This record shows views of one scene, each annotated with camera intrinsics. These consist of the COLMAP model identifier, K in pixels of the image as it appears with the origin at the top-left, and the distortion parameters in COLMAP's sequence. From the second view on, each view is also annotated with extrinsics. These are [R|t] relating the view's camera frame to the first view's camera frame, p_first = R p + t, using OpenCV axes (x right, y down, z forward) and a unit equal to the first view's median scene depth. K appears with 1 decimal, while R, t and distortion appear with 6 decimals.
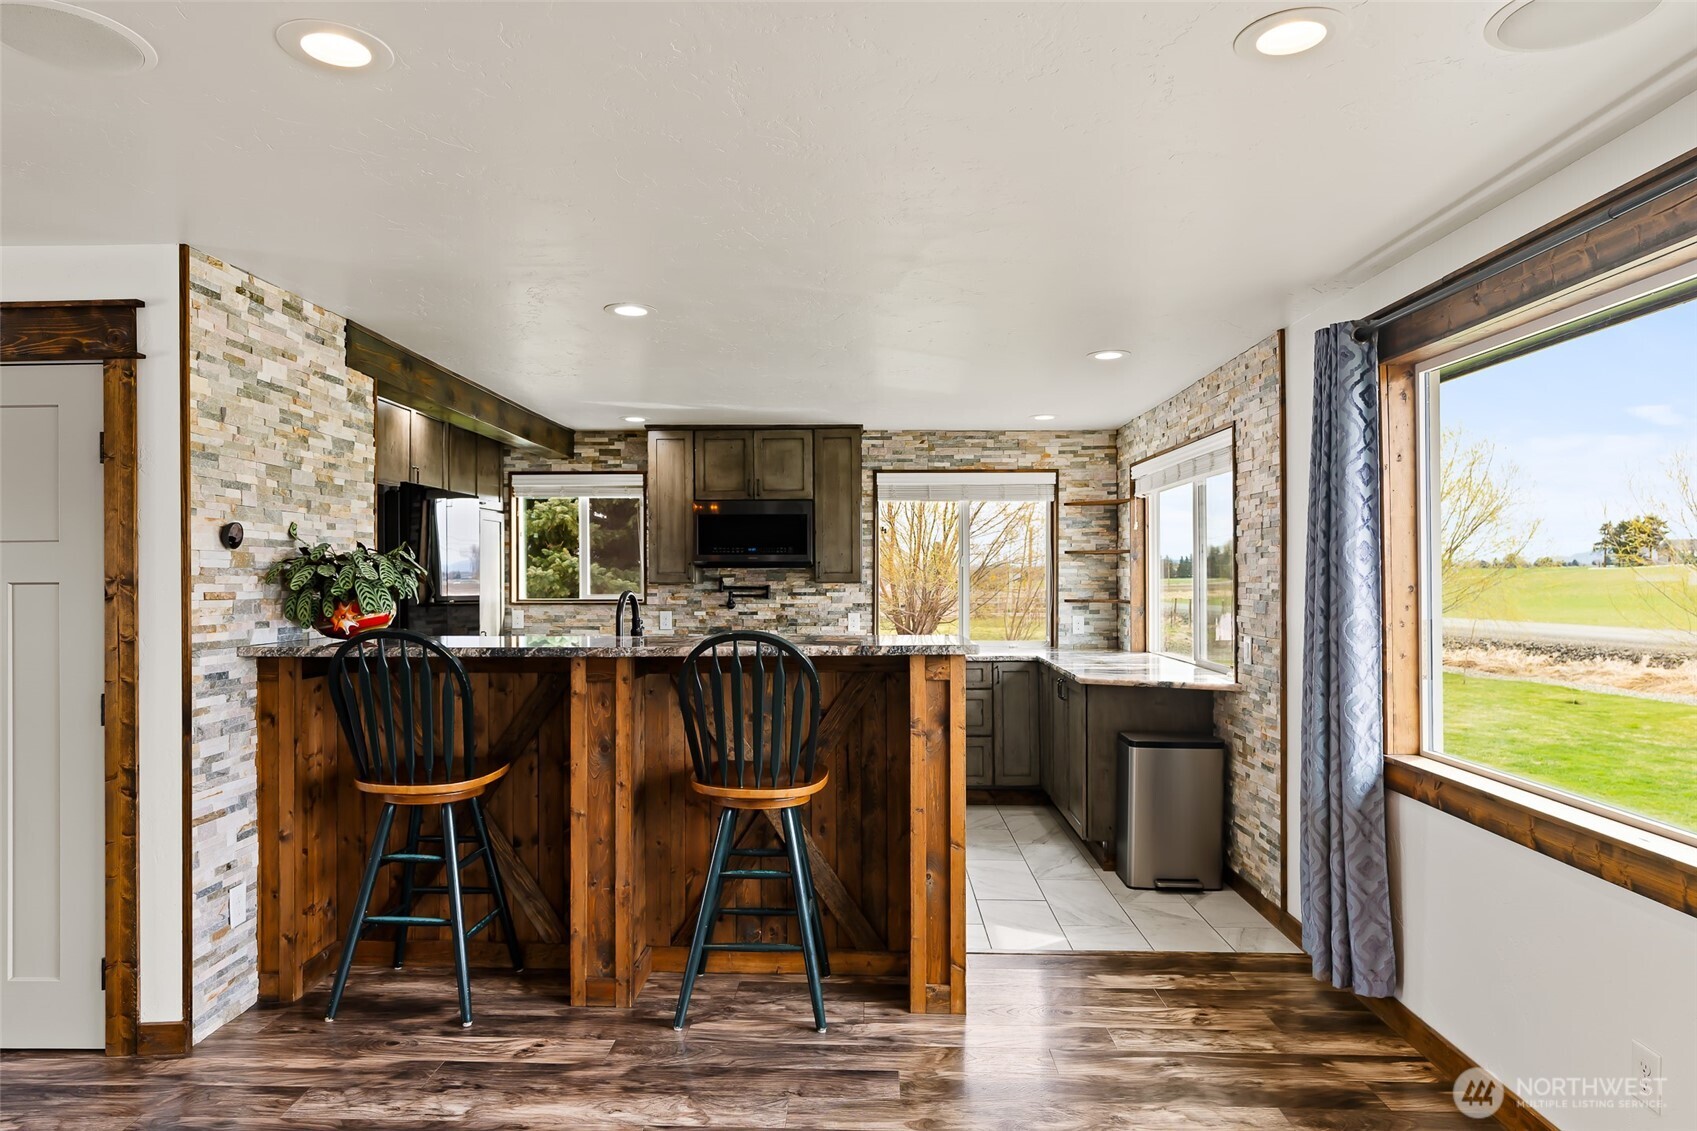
lens RADIAL K [[1031.9, 0, 846.2], [0, 1031.9, 555.7], [0, 0, 1]] dist [0.001831, 0.000044]
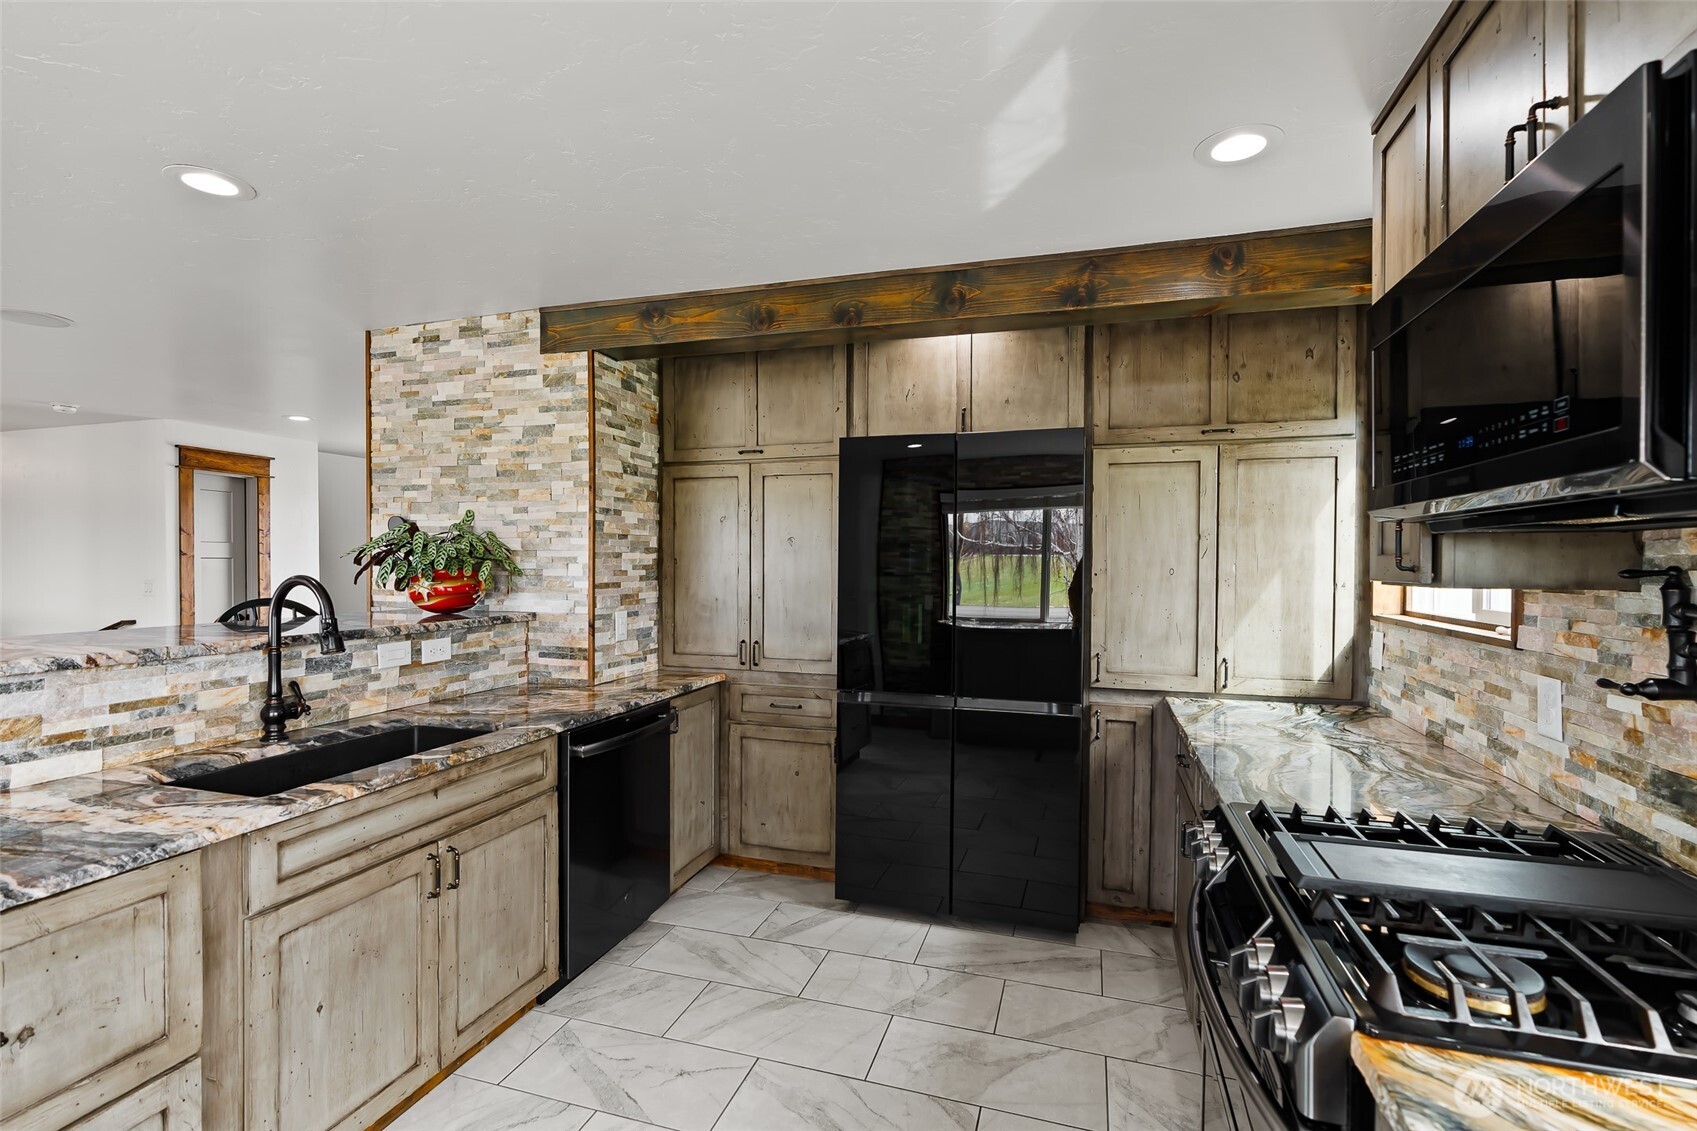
lens RADIAL K [[765.9, 0, 845.6], [0, 765.9, 570.6], [0, 0, 1]] dist [-0.009319, 0.000887]
pose [[-0.277324, 0.012579, -0.960694, 0.102839], [0.012470, 0.999877, 0.009492, 0.018360], [0.960696, -0.009347, -0.277447, 0.900832]]
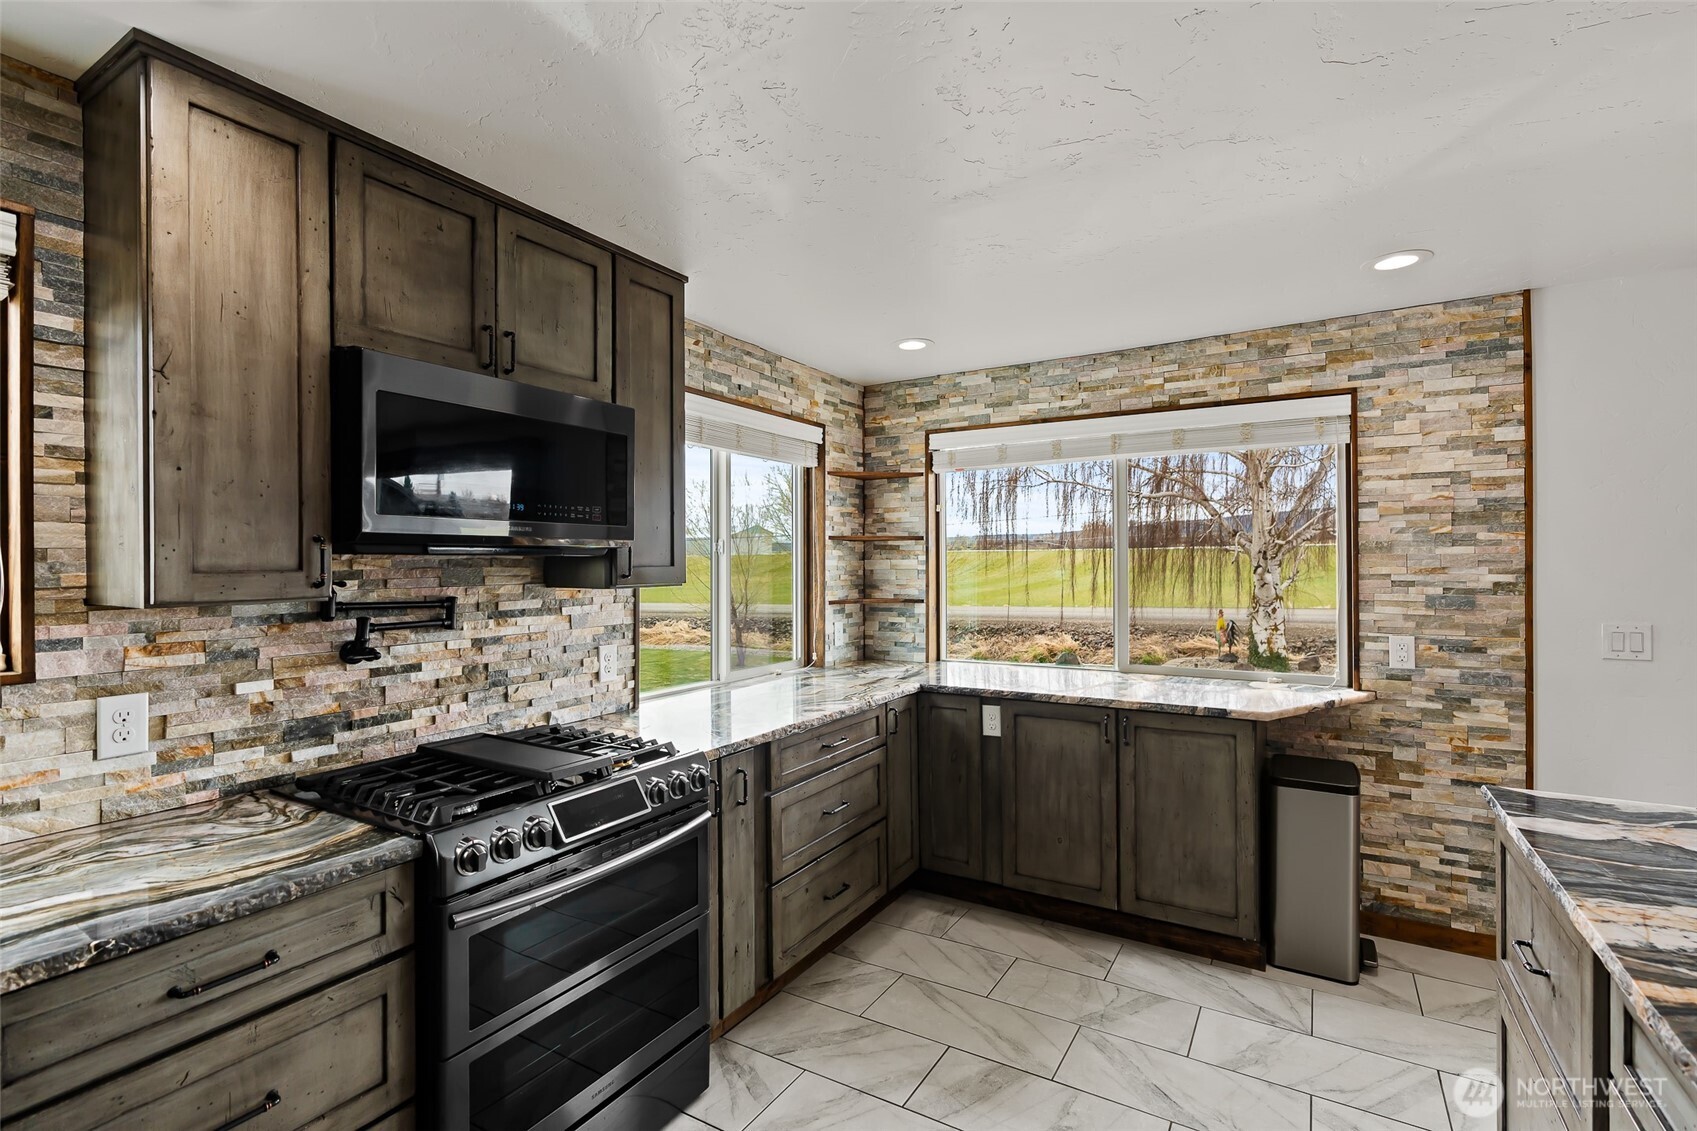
lens RADIAL K [[783.6, 0, 845.2], [0, 783.6, 557.7], [0, 0, 1]] dist [-0.007459, 0.001063]
pose [[0.491419, 0.005777, 0.870904, -0.282416], [-0.011407, 0.999935, -0.000196, 0.011663], [-0.870849, -0.009838, 0.491453, 0.734374]]
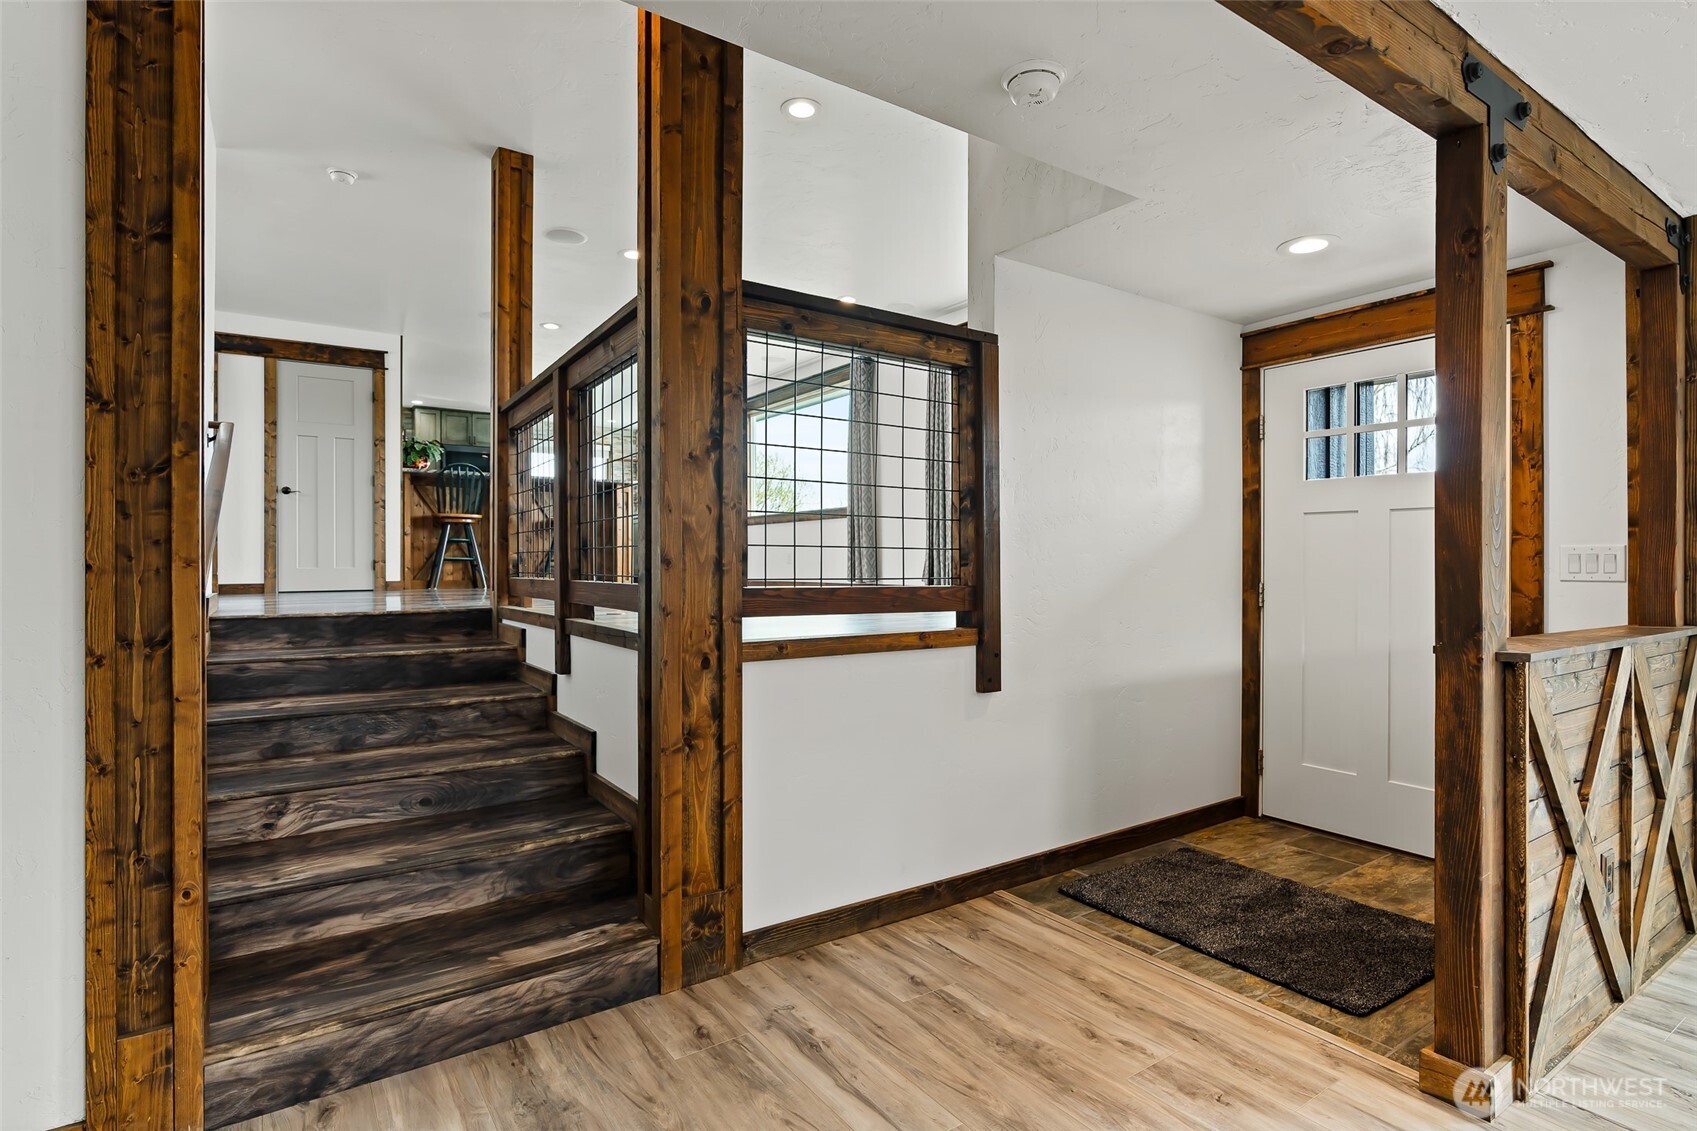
lens RADIAL K [[842.1, 0, 848.5], [0, 842.1, 565.5], [0, 0, 1]] dist [0.000059, -0.000004]
pose [[0.812748, 0.000992, 0.582615, -0.471799], [-0.009862, 0.999879, 0.012054, 0.164531], [-0.582532, -0.015543, 0.812659, -0.873695]]
